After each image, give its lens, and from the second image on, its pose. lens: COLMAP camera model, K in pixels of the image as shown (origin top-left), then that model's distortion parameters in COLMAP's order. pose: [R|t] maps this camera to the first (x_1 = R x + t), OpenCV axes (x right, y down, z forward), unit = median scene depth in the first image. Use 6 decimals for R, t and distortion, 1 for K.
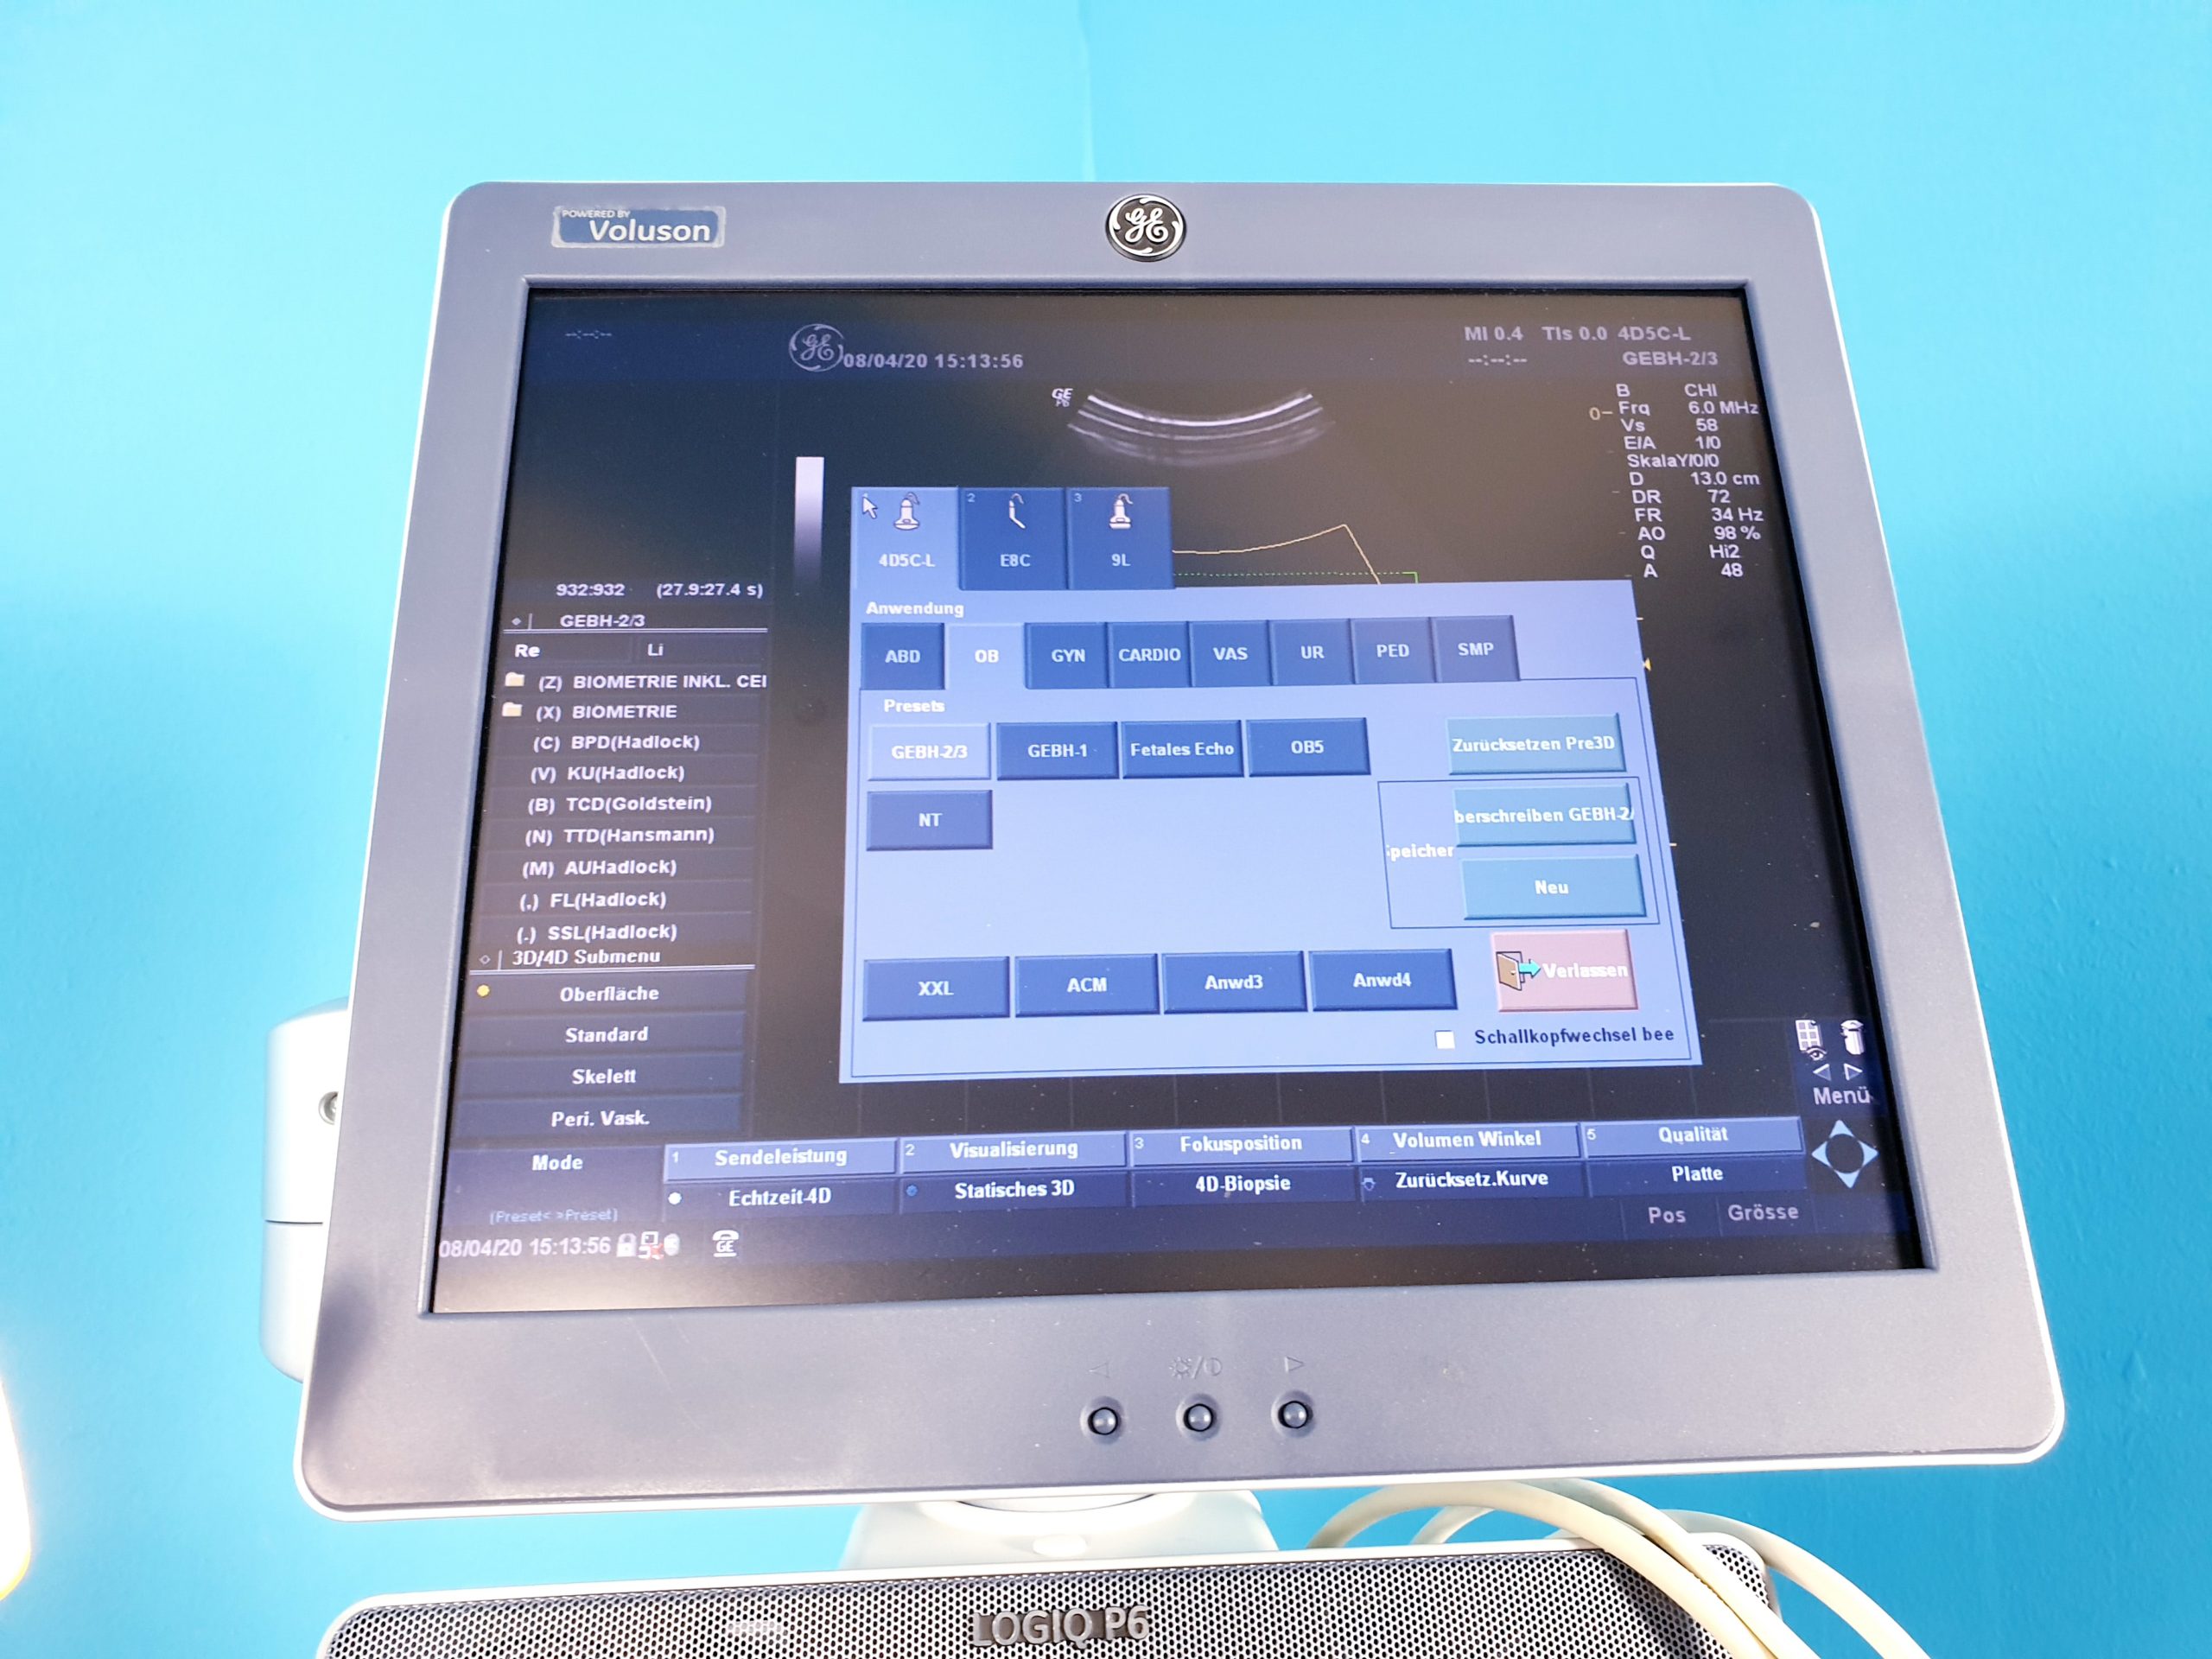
lens RADIAL K [[1734.0, 0, 1132.7], [0, 1734.0, 863.9], [0, 0, 1]] dist [0.022935, -0.025425]
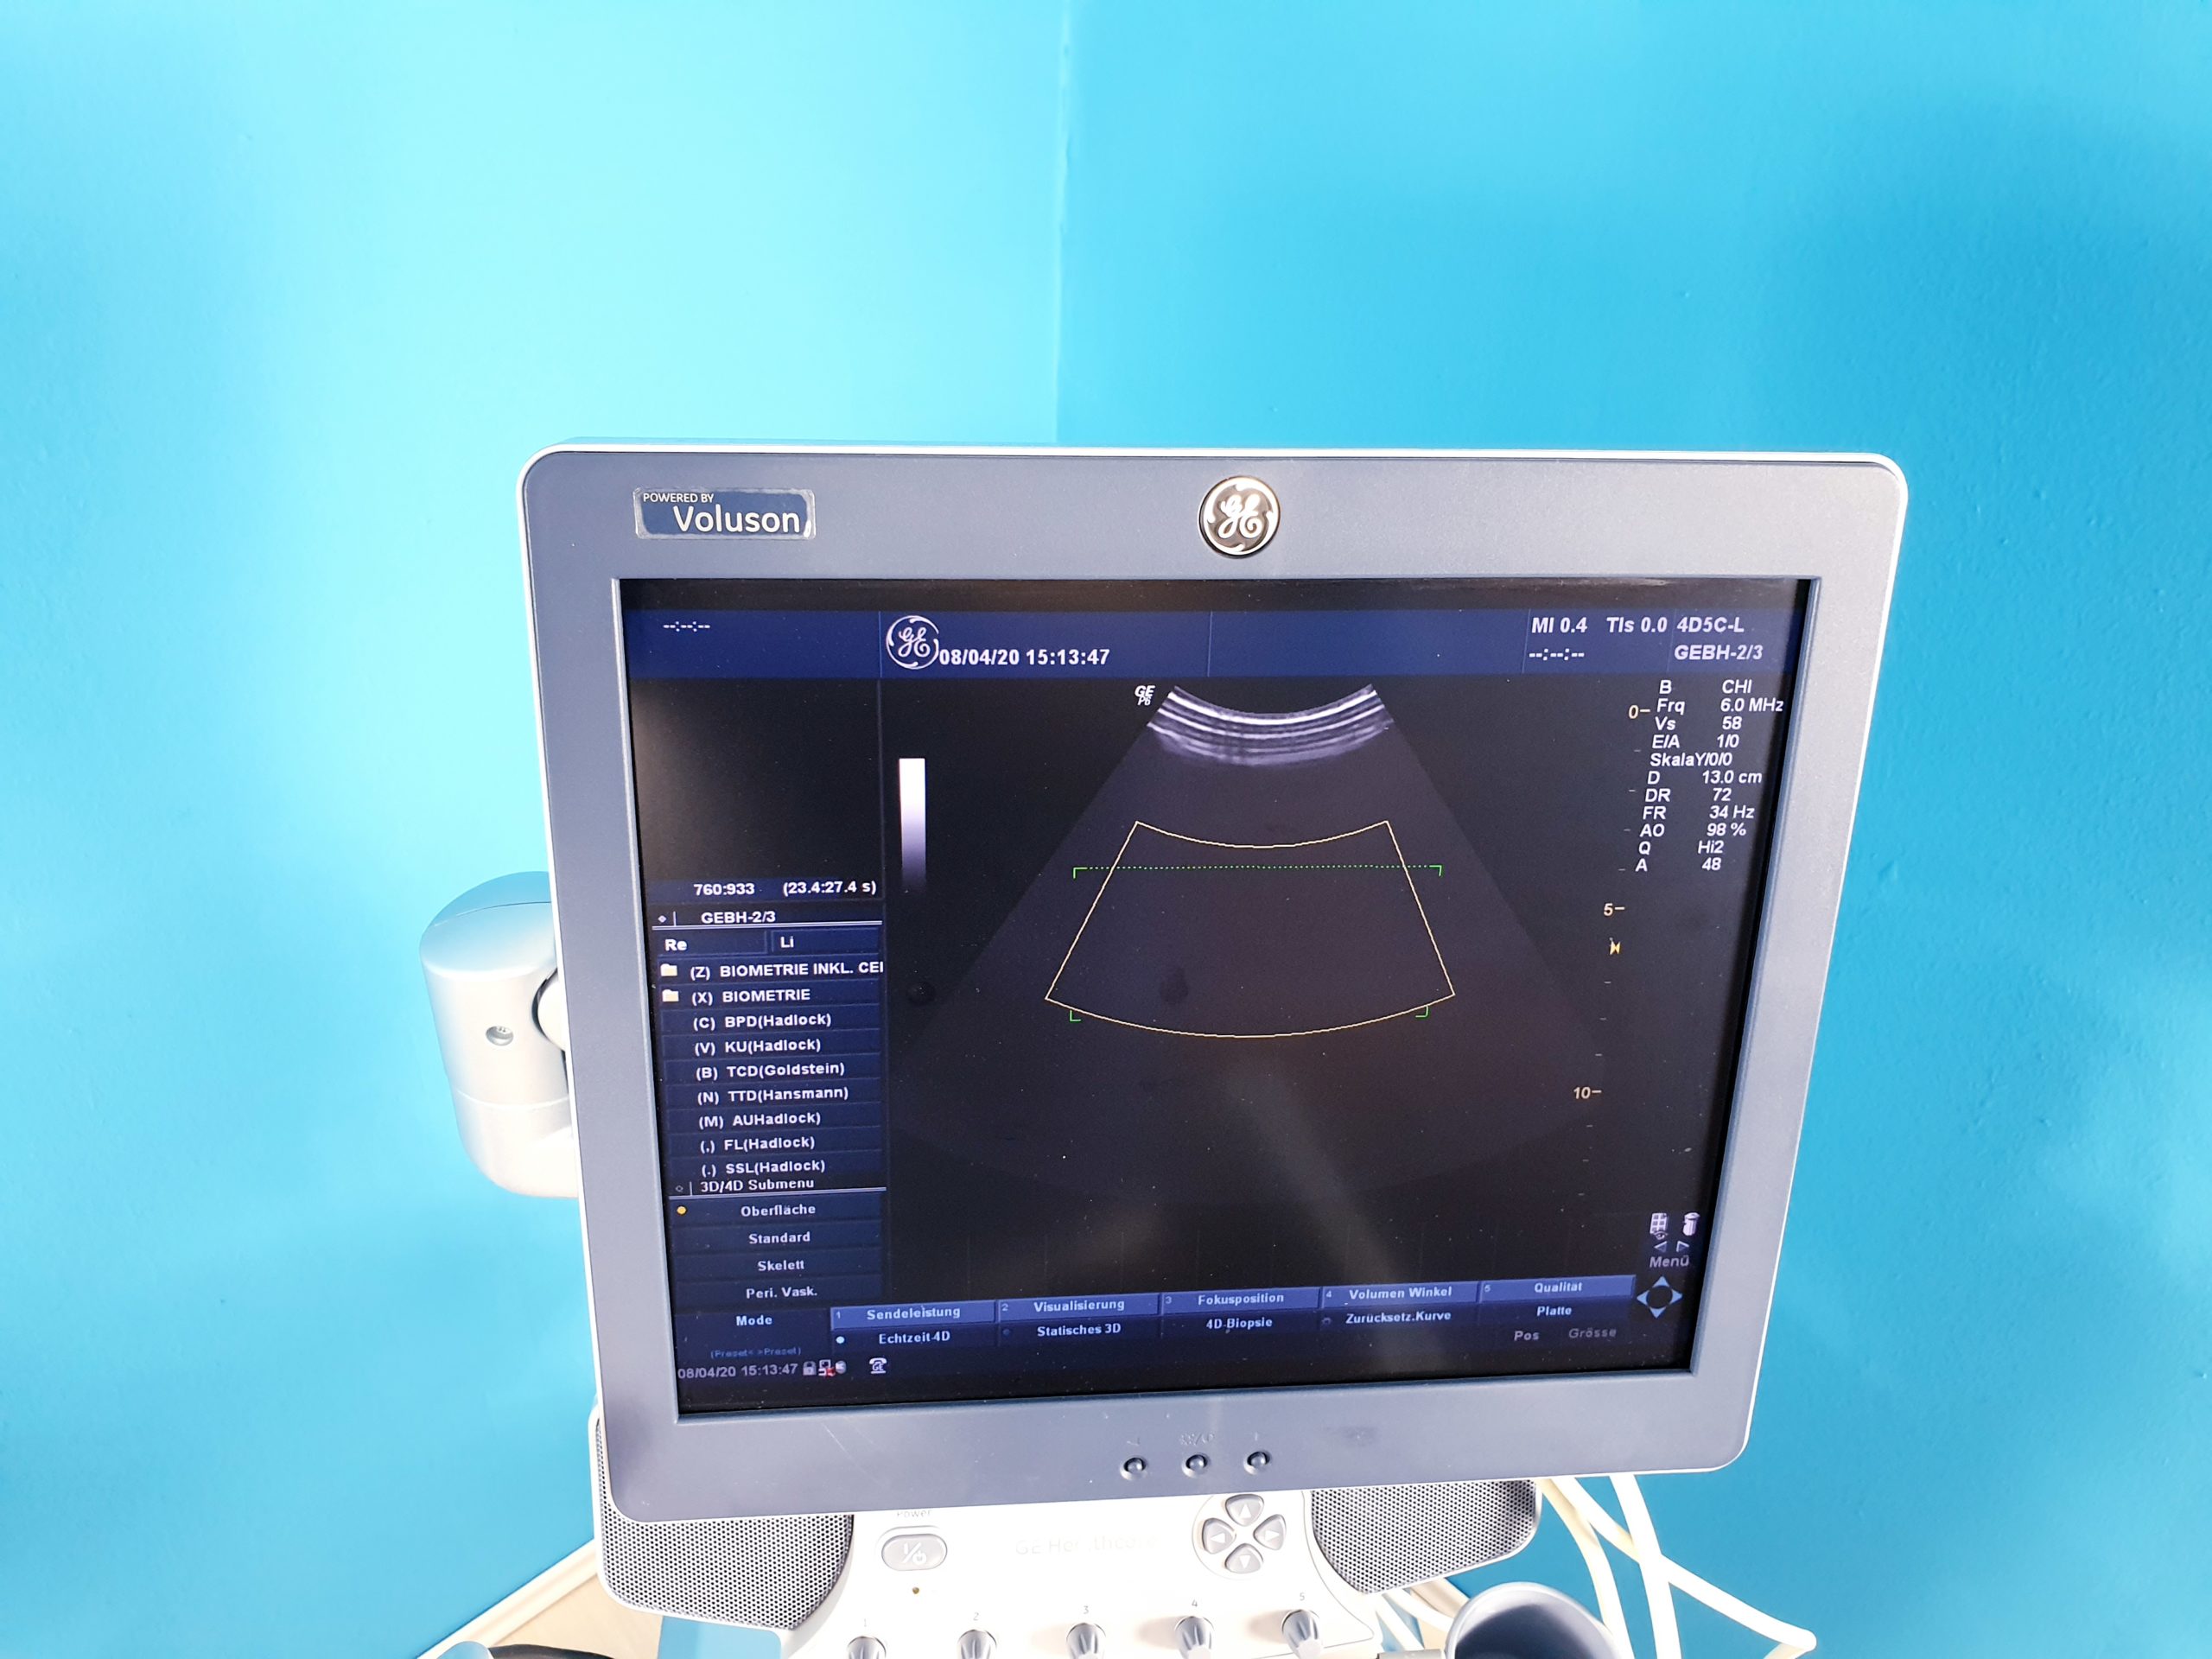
lens RADIAL K [[1734.0, 0, 1100.9], [0, 1734.0, 824.5], [0, 0, 1]] dist [0.022935, -0.025425]
pose [[0.997055, 0.033309, 0.069083, -0.148110], [-0.069191, 0.779225, 0.622913, -0.929888], [-0.033082, -0.625858, 0.779235, 0.138652]]
